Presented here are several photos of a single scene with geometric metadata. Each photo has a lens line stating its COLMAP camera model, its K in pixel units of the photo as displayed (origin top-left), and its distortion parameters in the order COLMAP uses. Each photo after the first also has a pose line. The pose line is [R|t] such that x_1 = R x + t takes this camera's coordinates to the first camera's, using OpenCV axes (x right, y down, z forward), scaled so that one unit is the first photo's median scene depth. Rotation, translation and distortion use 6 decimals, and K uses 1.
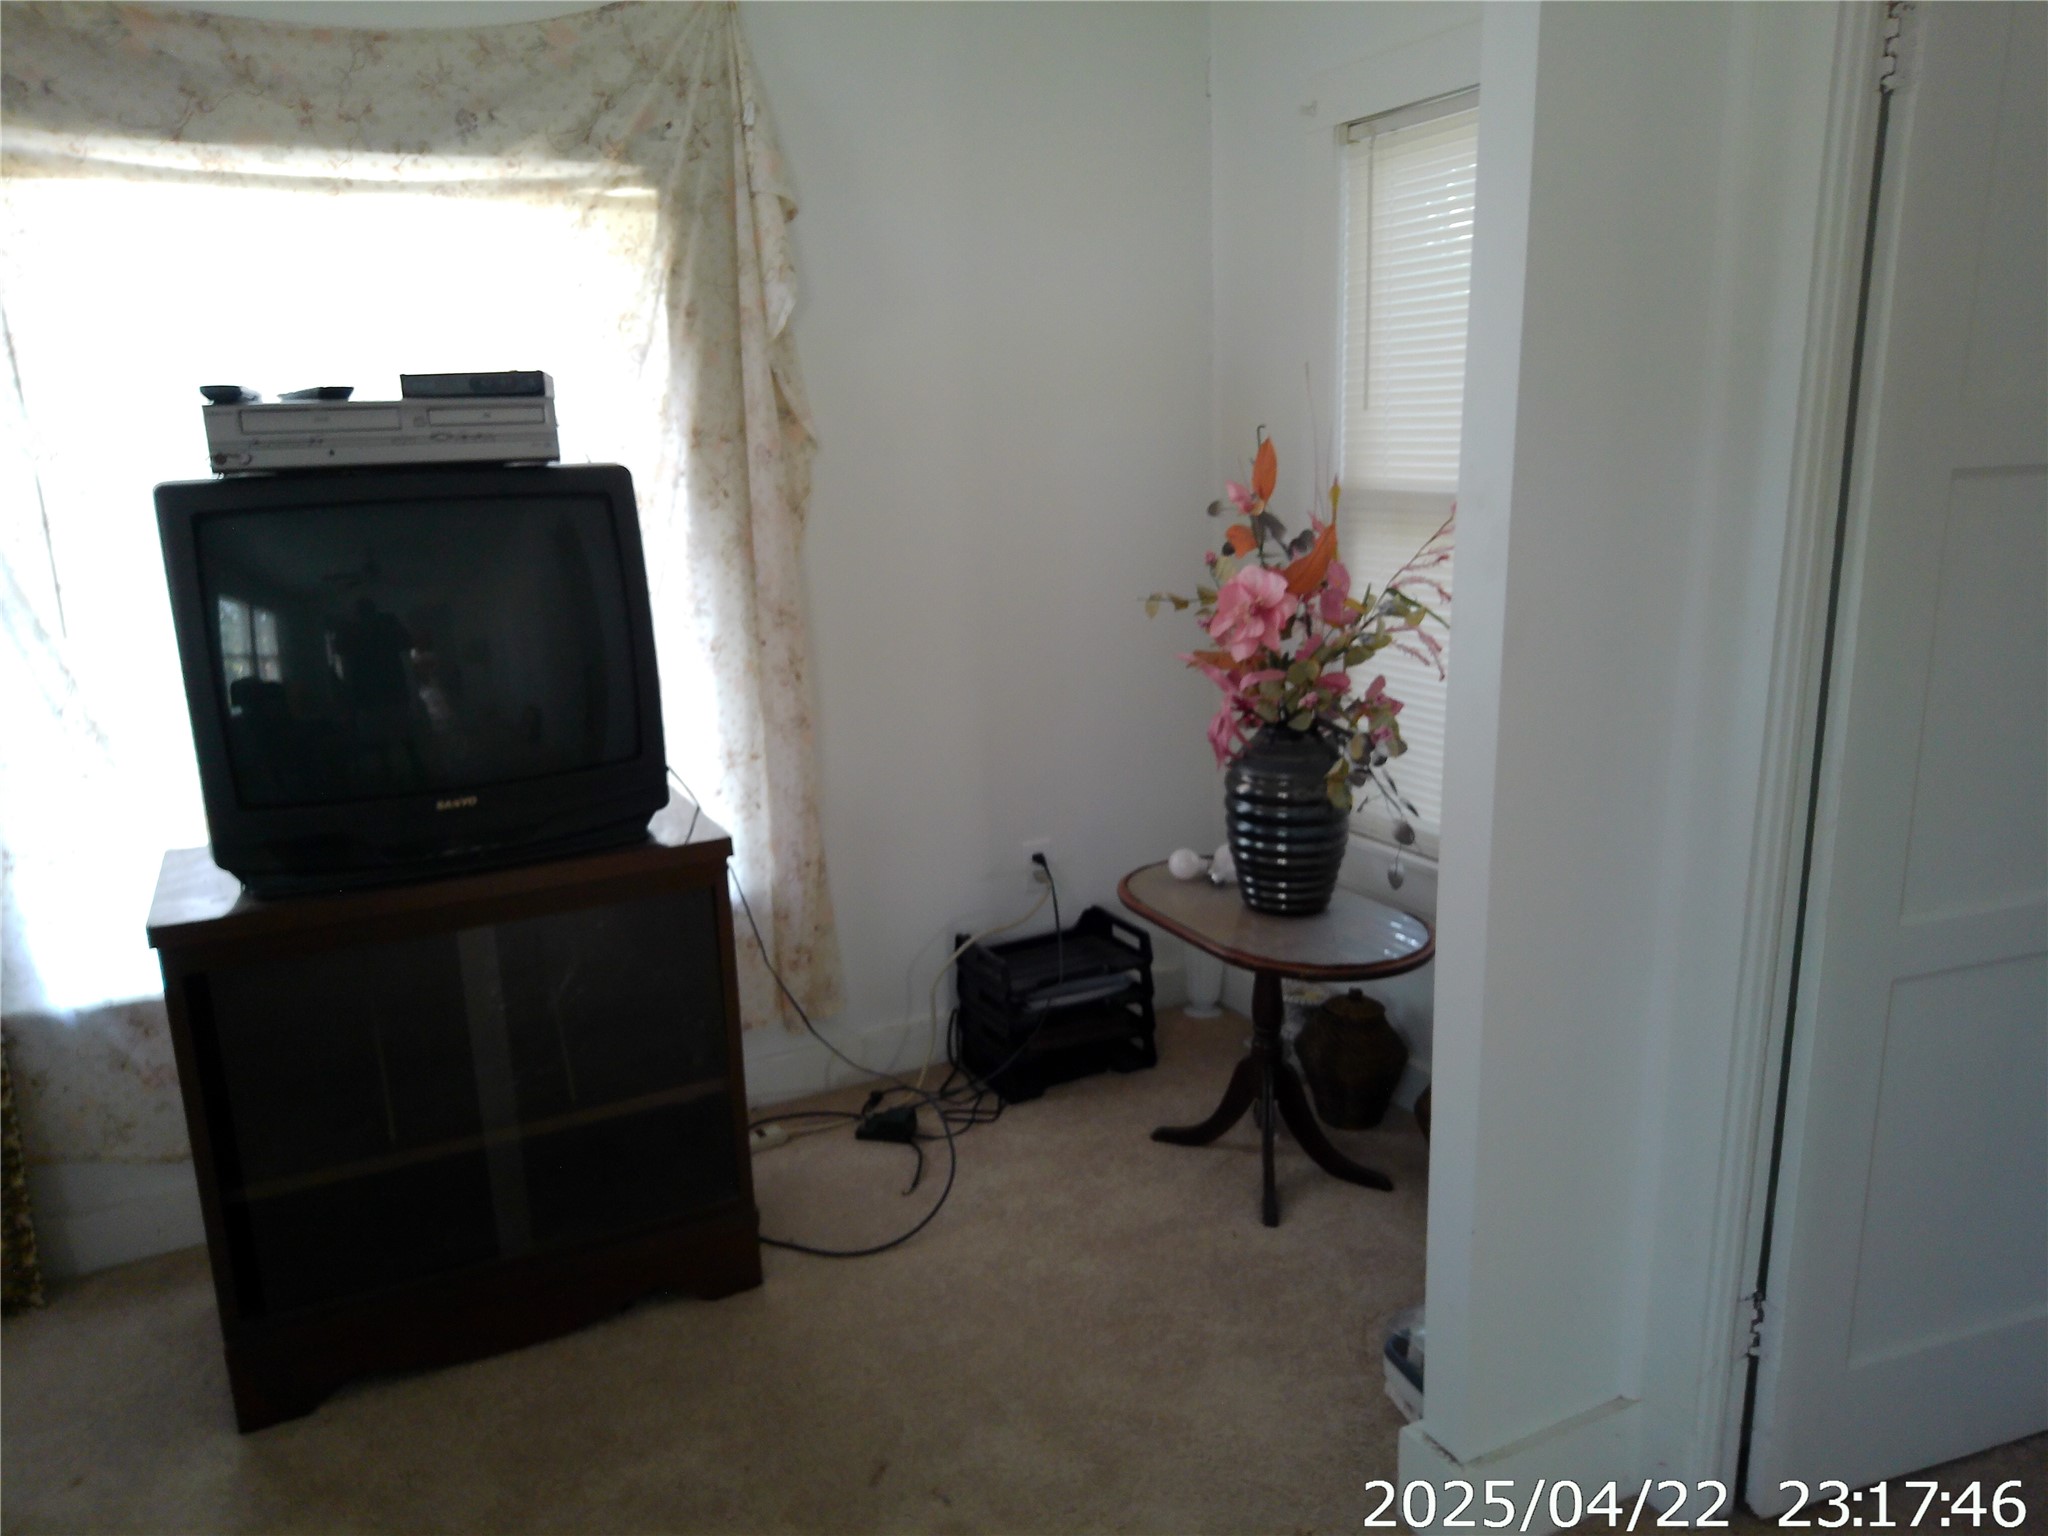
lens RADIAL K [[1464.3, 0, 1024.0], [0, 1464.3, 768.0], [0, 0, 1]] dist [0.028026, -0.005127]
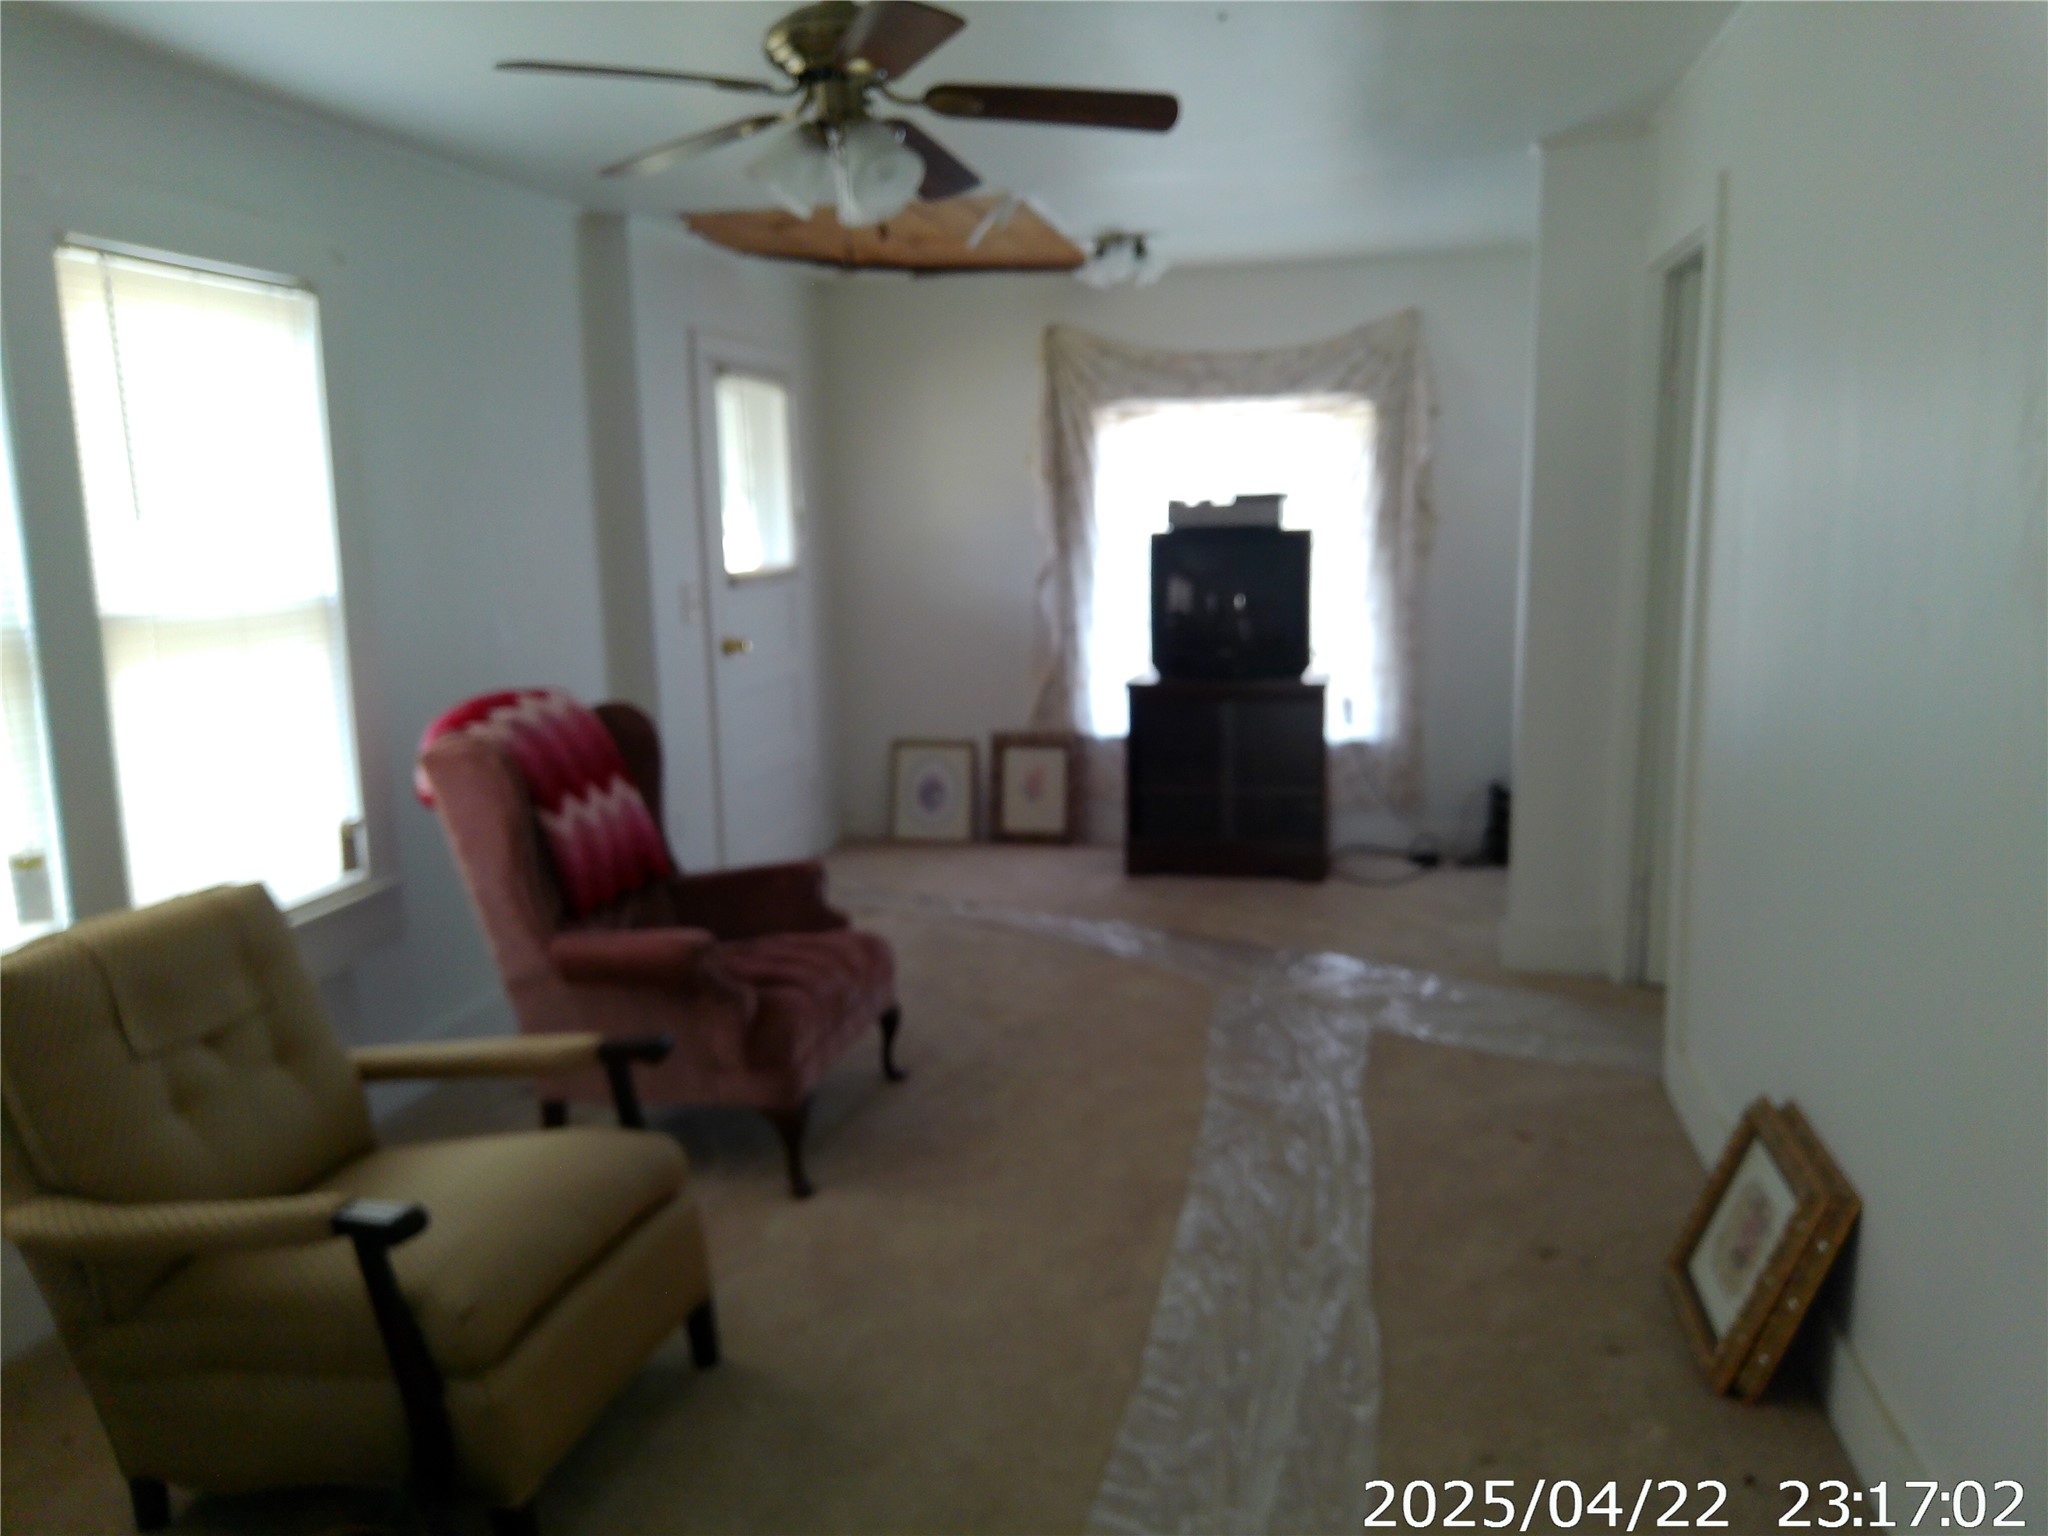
lens RADIAL K [[1538.7, 0, 1024.0], [0, 1538.7, 768.0], [0, 0, 1]] dist [0.032661, -0.005923]
pose [[0.782482, 0.126320, -0.609726, 0.875444], [-0.148303, 0.988835, 0.014540, 0.200700], [0.604755, 0.079047, 0.792479, -1.179061]]
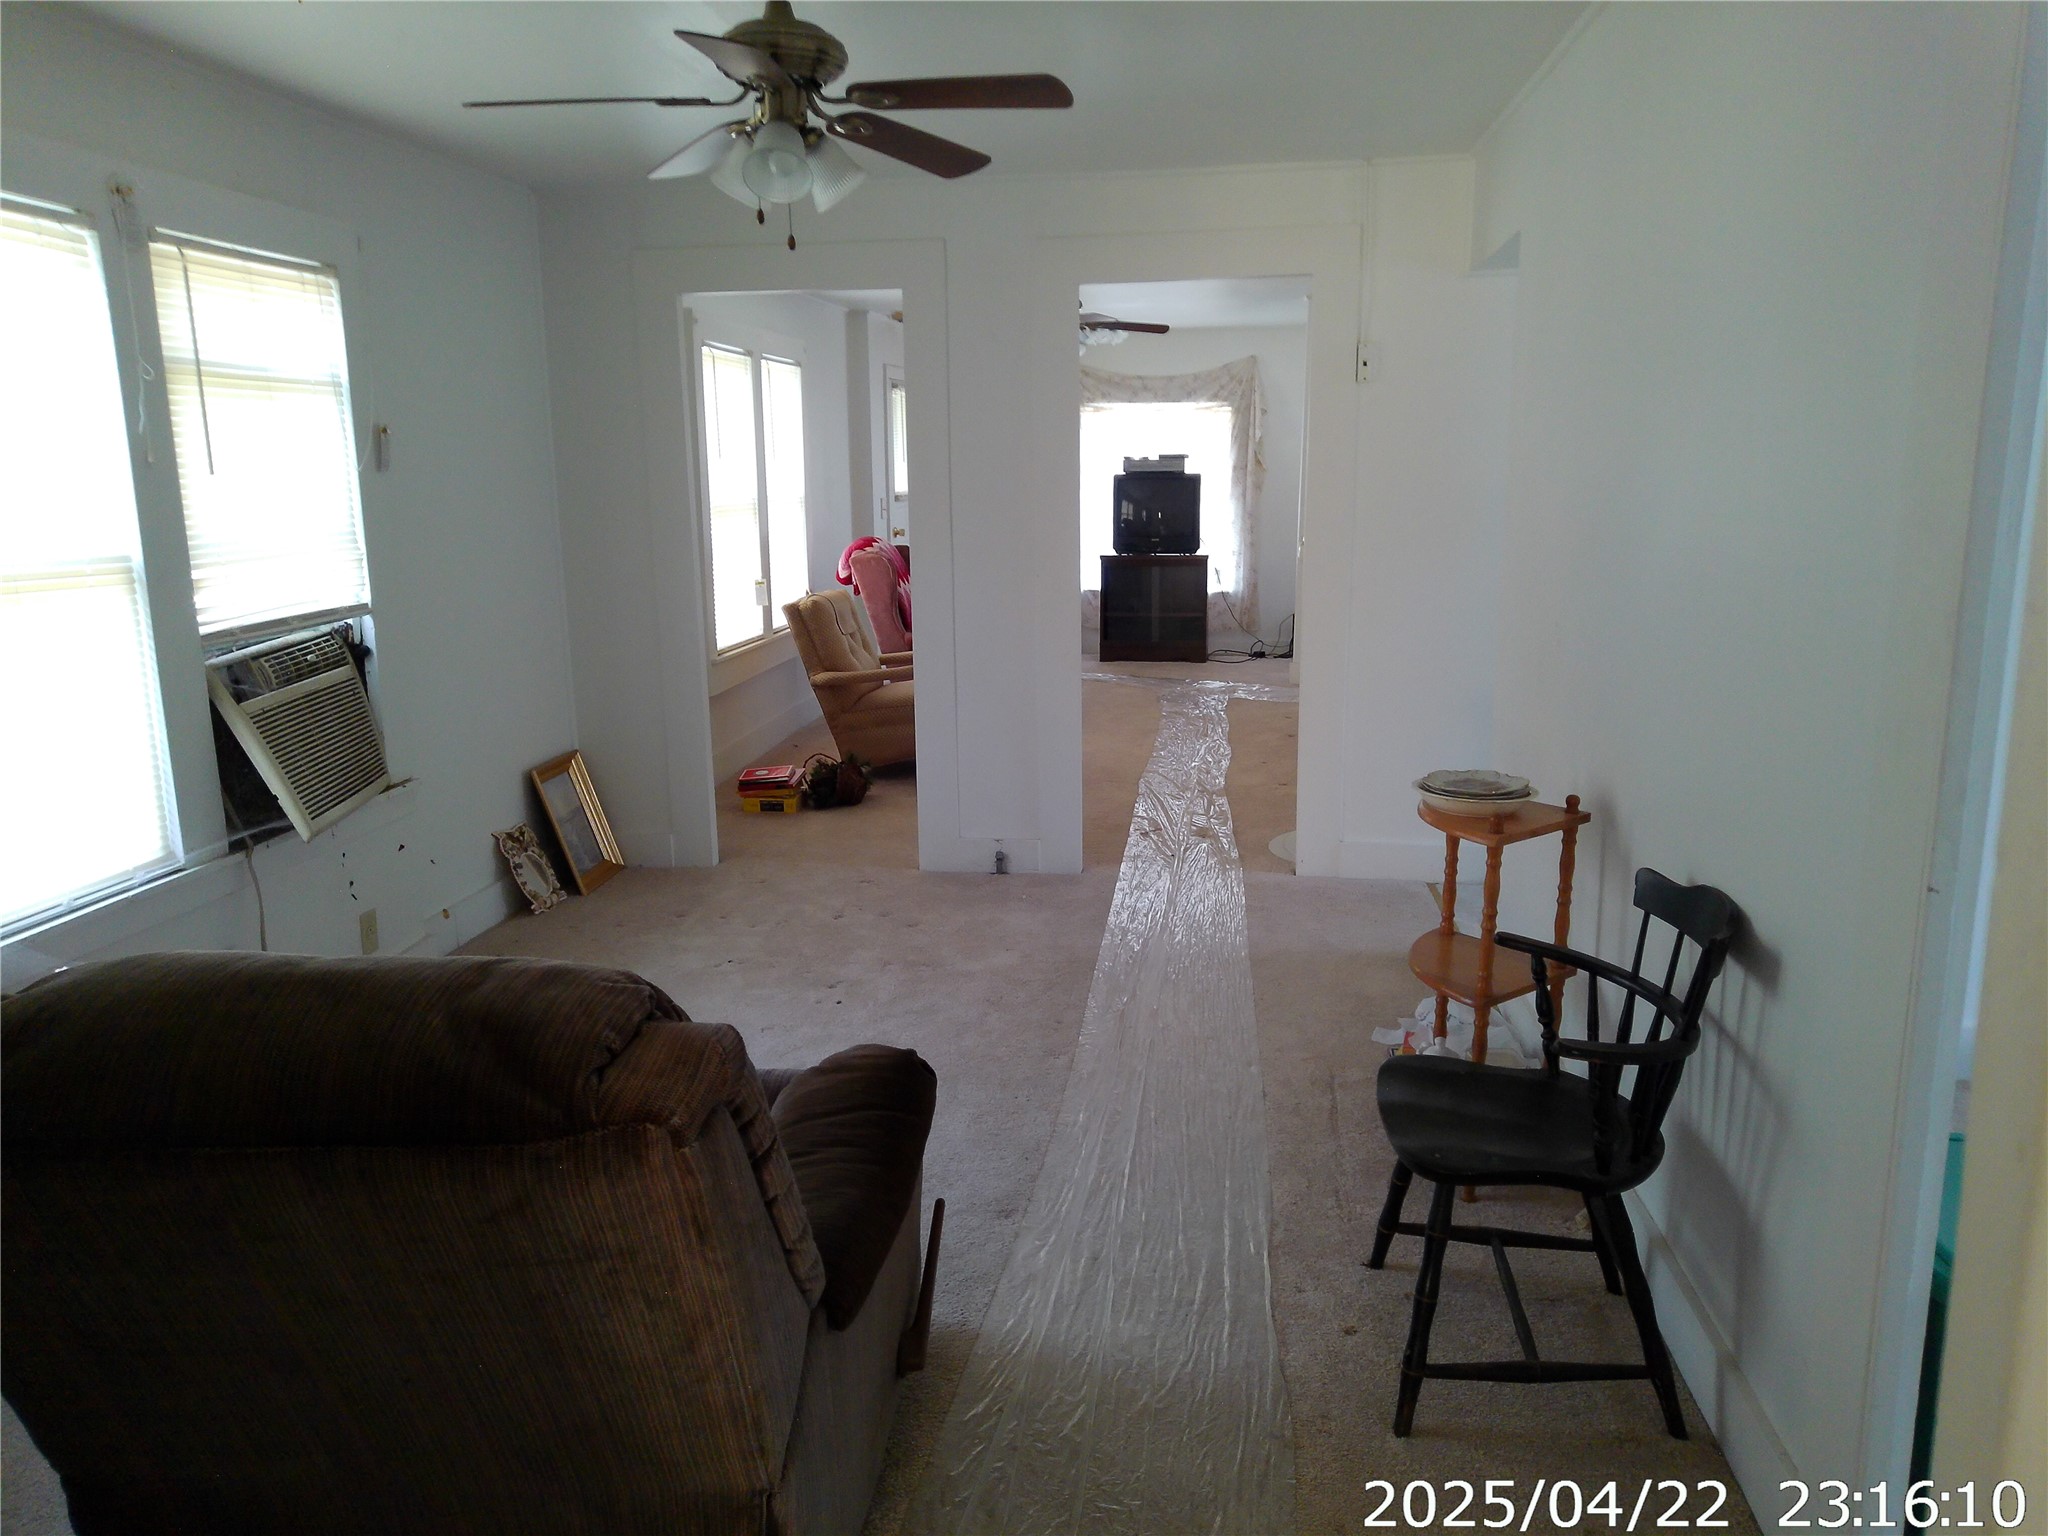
lens RADIAL K [[1538.7, 0, 1024.0], [0, 1538.7, 768.0], [0, 0, 1]] dist [0.032661, -0.005923]
pose [[0.831841, 0.136047, -0.538081, 1.800618], [-0.147539, 0.988813, 0.021923, 0.617506], [0.535044, 0.061151, 0.842608, -3.001144]]
